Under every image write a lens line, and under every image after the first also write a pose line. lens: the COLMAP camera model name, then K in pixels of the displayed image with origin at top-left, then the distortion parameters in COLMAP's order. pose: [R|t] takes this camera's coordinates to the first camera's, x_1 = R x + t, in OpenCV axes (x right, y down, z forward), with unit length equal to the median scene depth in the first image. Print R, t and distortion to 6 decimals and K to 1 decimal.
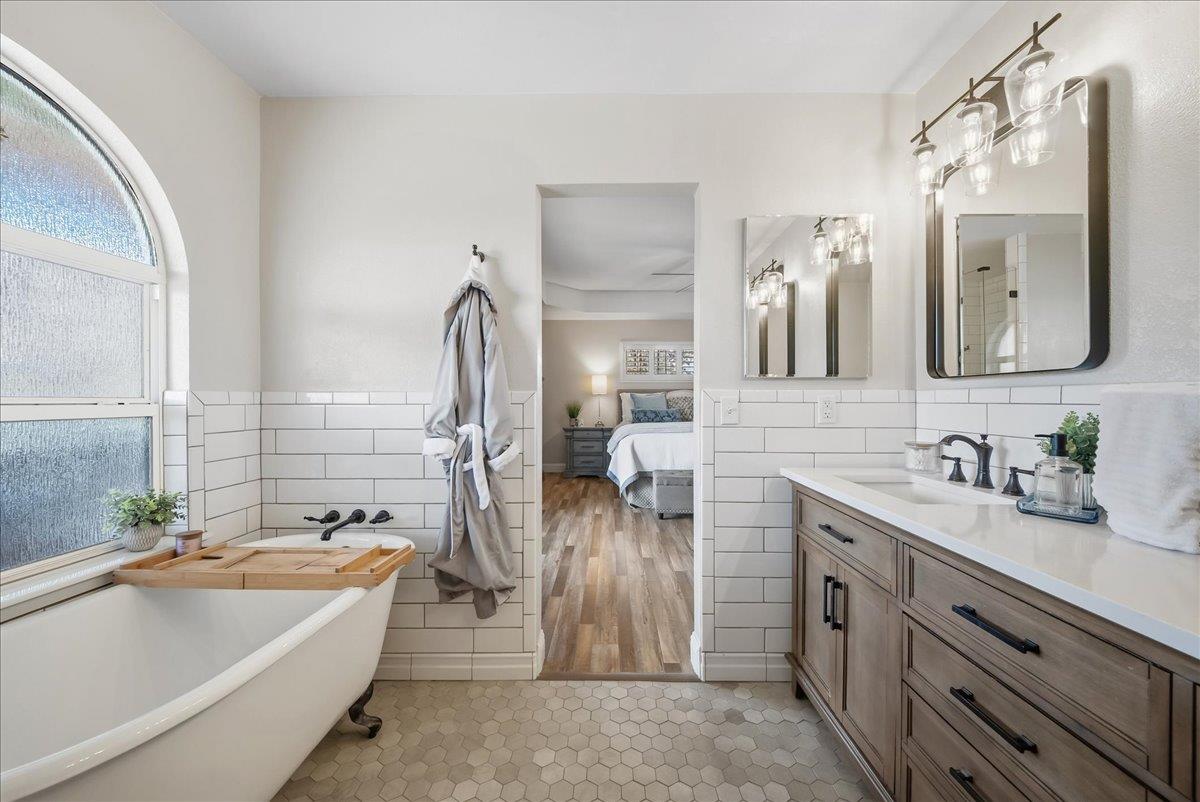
lens RADIAL K [[422.3, 0, 602.7], [0, 422.3, 404.2], [0, 0, 1]] dist [-0.001508, -0.001874]
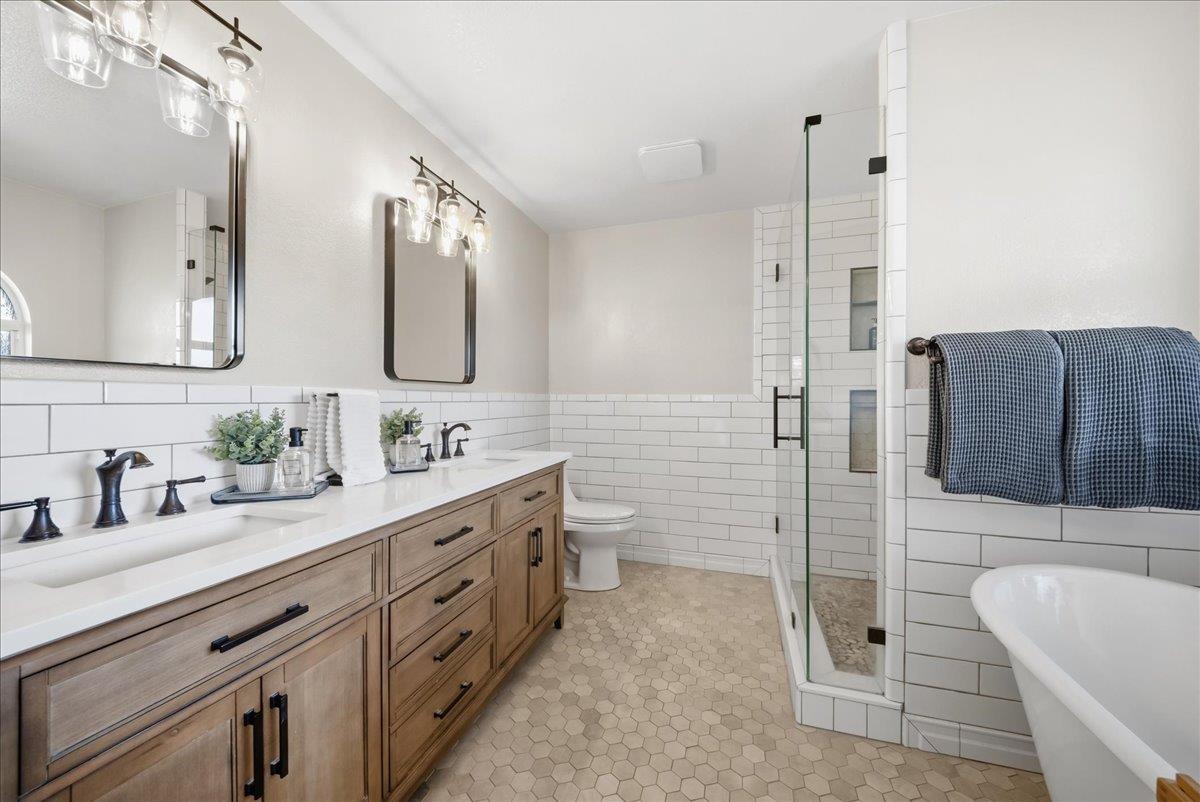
lens RADIAL K [[422.3, 0, 603.0], [0, 422.3, 400.6], [0, 0, 1]] dist [-0.001508, -0.001874]
pose [[-0.954891, -0.004296, 0.296927, -0.040955], [-0.002624, 0.999978, 0.006029, -0.009382], [-0.296946, 0.004978, -0.954881, 1.437819]]
